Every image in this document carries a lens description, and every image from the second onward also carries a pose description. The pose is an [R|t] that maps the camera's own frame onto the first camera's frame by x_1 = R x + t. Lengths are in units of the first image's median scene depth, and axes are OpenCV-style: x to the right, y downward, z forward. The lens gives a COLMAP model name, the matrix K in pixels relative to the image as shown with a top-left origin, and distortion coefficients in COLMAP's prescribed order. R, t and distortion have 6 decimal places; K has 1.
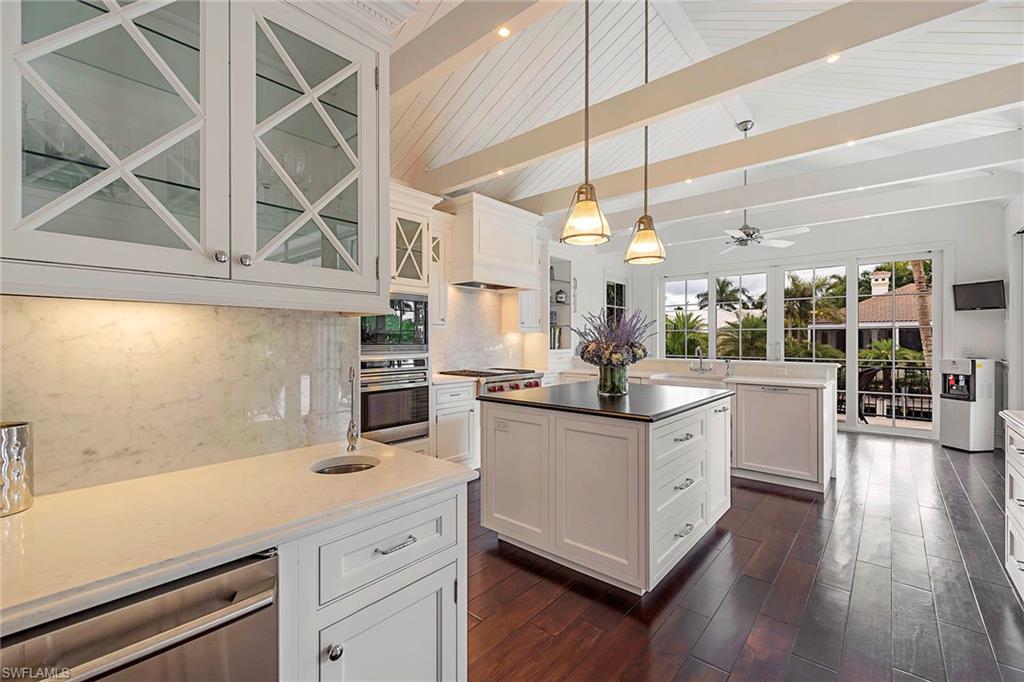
lens RADIAL K [[439.1, 0, 512.0], [0, 439.1, 341.0], [0, 0, 1]] dist [0.027528, -0.000007]
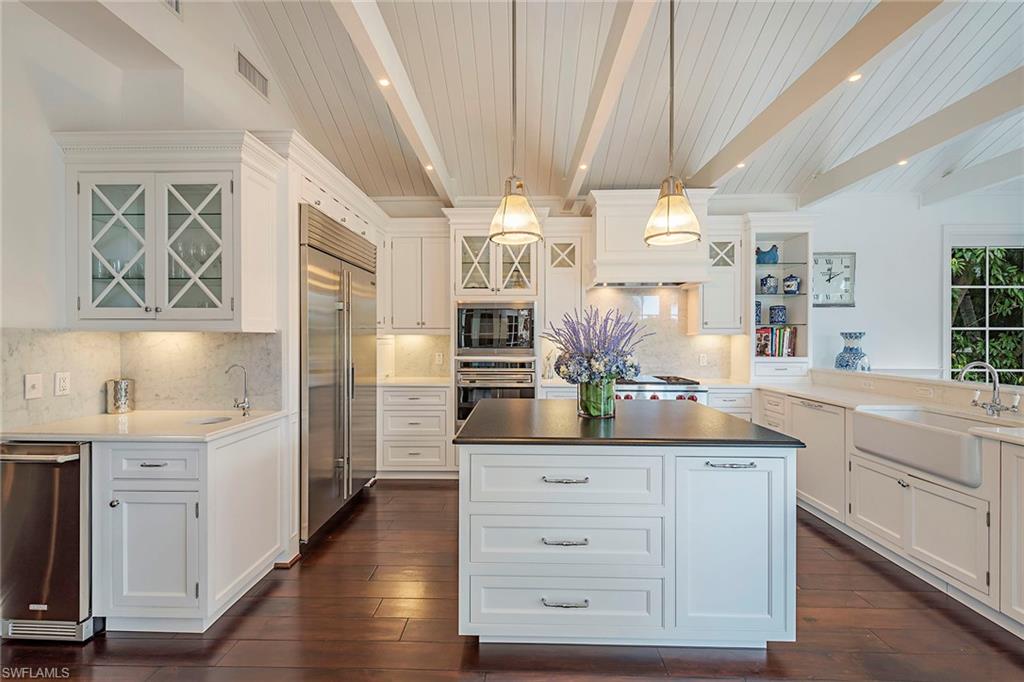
lens RADIAL K [[439.1, 0, 512.0], [0, 439.1, 341.0], [0, 0, 1]] dist [0.027528, -0.000007]
pose [[0.636970, 0.006224, -0.770863, 0.484779], [-0.003656, 0.999981, 0.005054, -0.012620], [0.770880, -0.000401, 0.636981, 0.227858]]
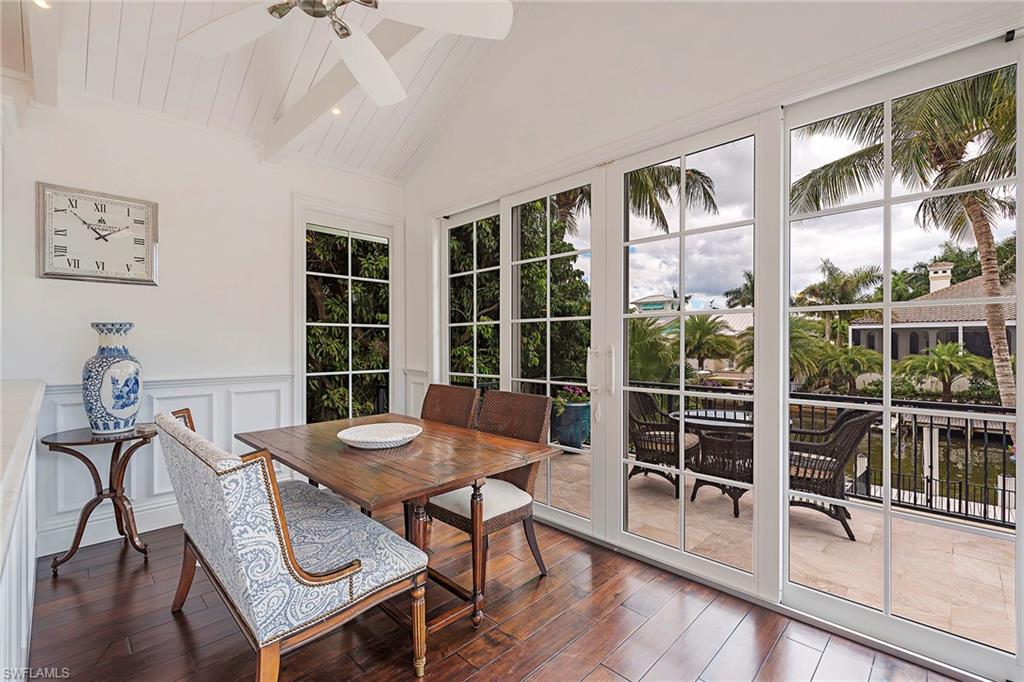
lens RADIAL K [[446.3, 0, 511.2], [0, 446.3, 348.8], [0, 0, 1]] dist [0.016706, 0.000046]
pose [[0.997677, 0.003921, -0.068004, 0.904107], [-0.003148, 0.999929, 0.011467, 0.000834], [0.068044, -0.011227, 0.997619, 1.111761]]
